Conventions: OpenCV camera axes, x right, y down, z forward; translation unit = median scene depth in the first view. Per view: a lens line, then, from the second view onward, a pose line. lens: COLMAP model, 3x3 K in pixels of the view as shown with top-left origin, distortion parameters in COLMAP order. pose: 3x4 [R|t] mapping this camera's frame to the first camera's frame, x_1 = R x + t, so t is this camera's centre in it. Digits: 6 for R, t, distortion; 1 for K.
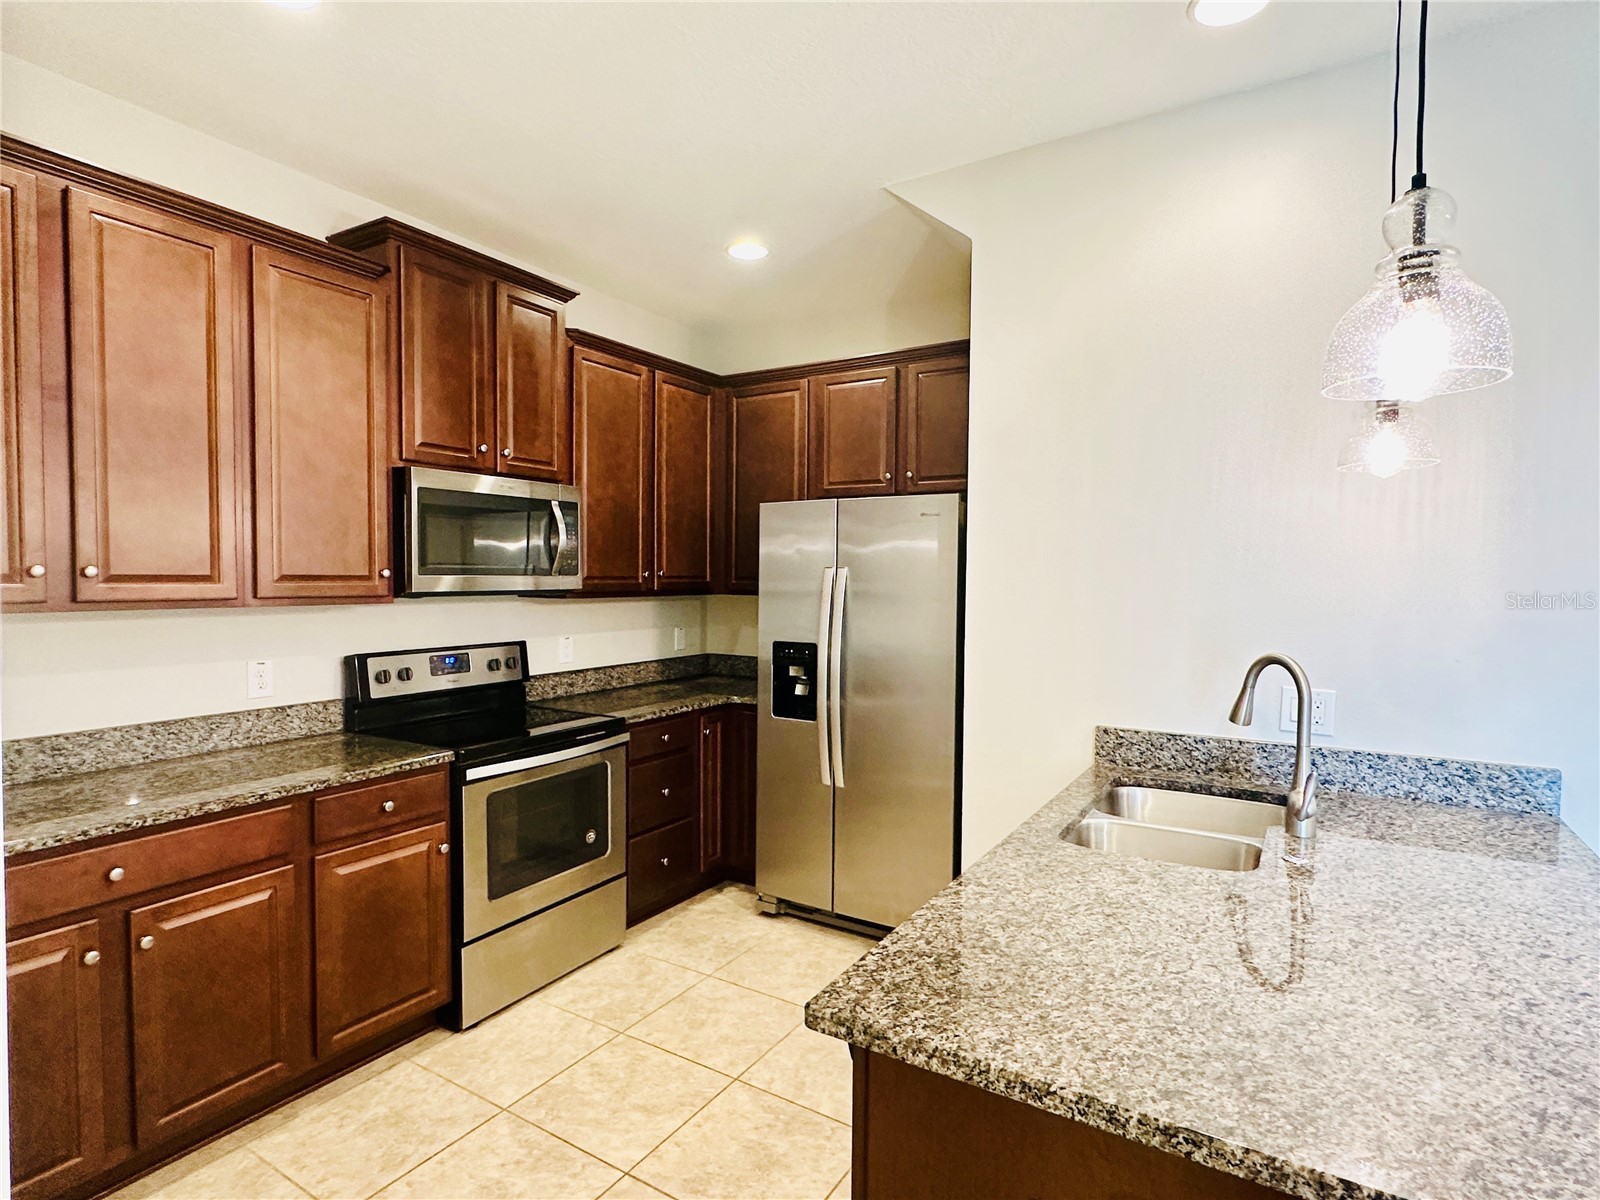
lens RADIAL K [[829.4, 0, 795.9], [0, 829.4, 604.0], [0, 0, 1]] dist [-0.001184, -0.001336]
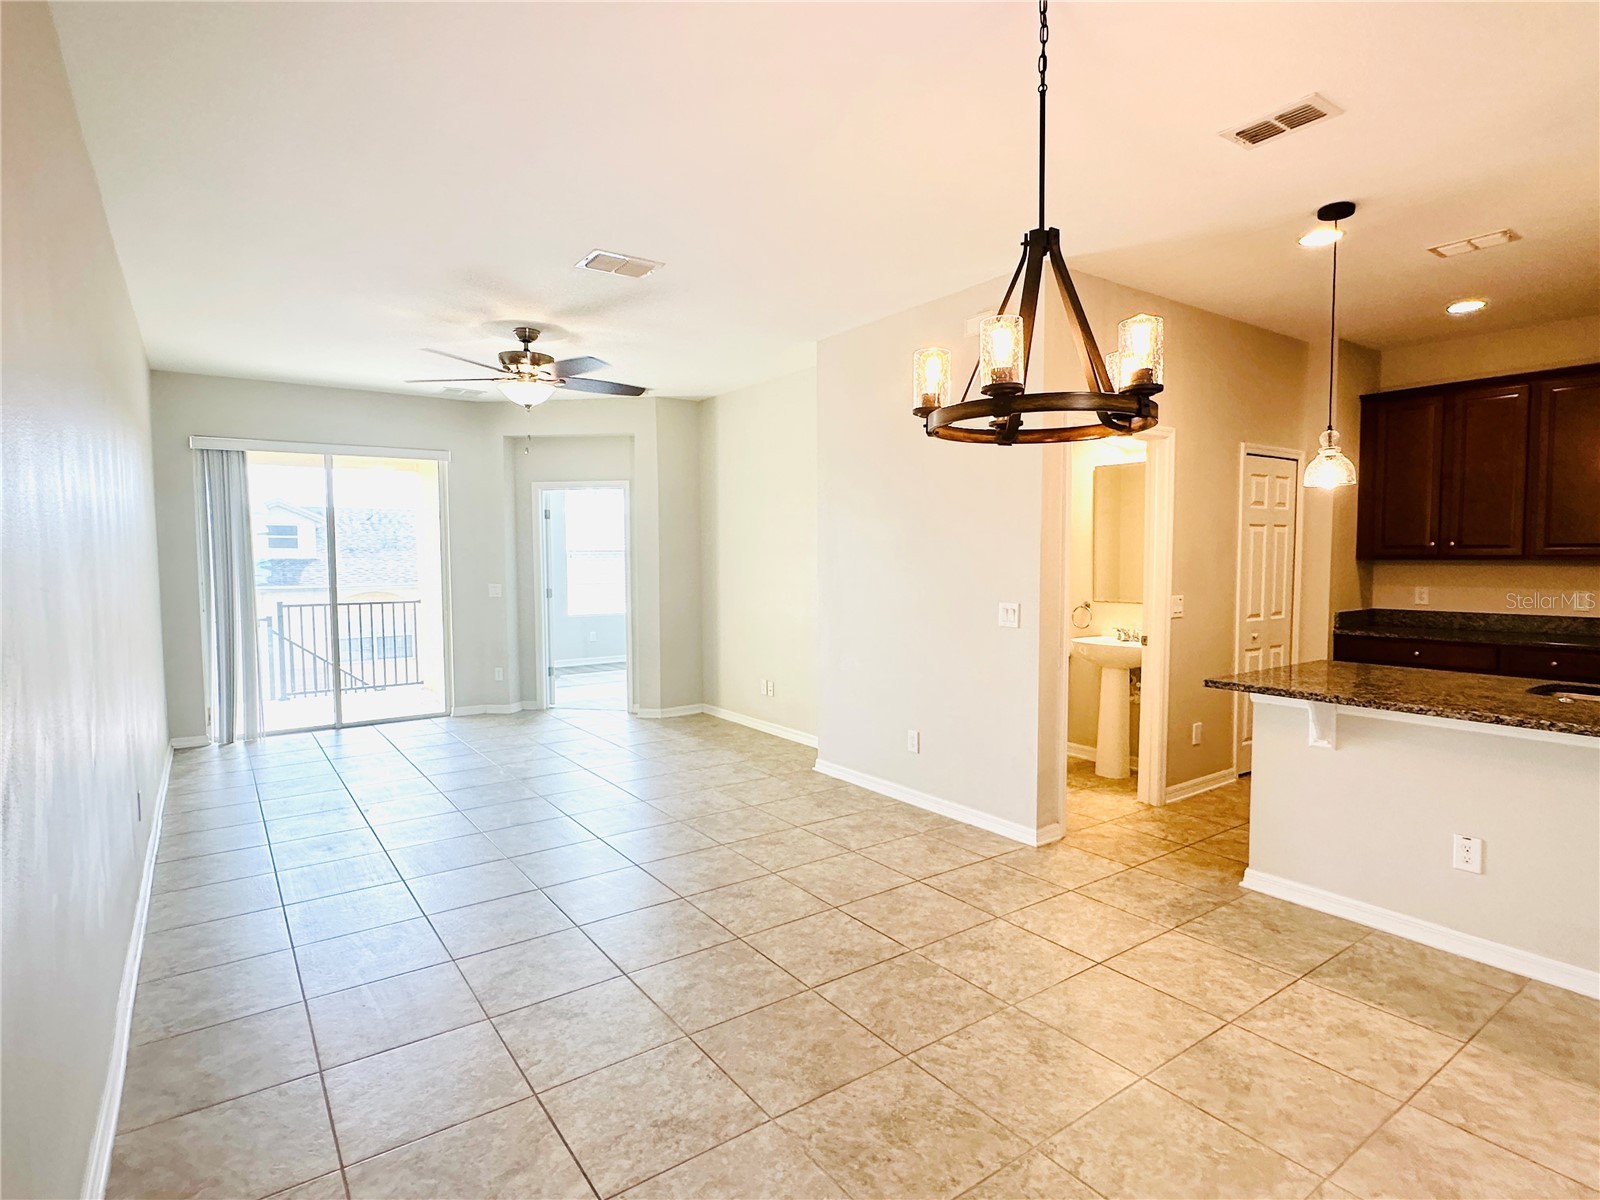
lens RADIAL K [[829.4, 0, 799.6], [0, 829.4, 602.1], [0, 0, 1]] dist [-0.001184, -0.001336]
pose [[-0.386701, 0.047623, -0.920975, 1.903278], [-0.027347, 0.997634, 0.063070, 0.027380], [0.921800, 0.049575, -0.384484, 0.119633]]
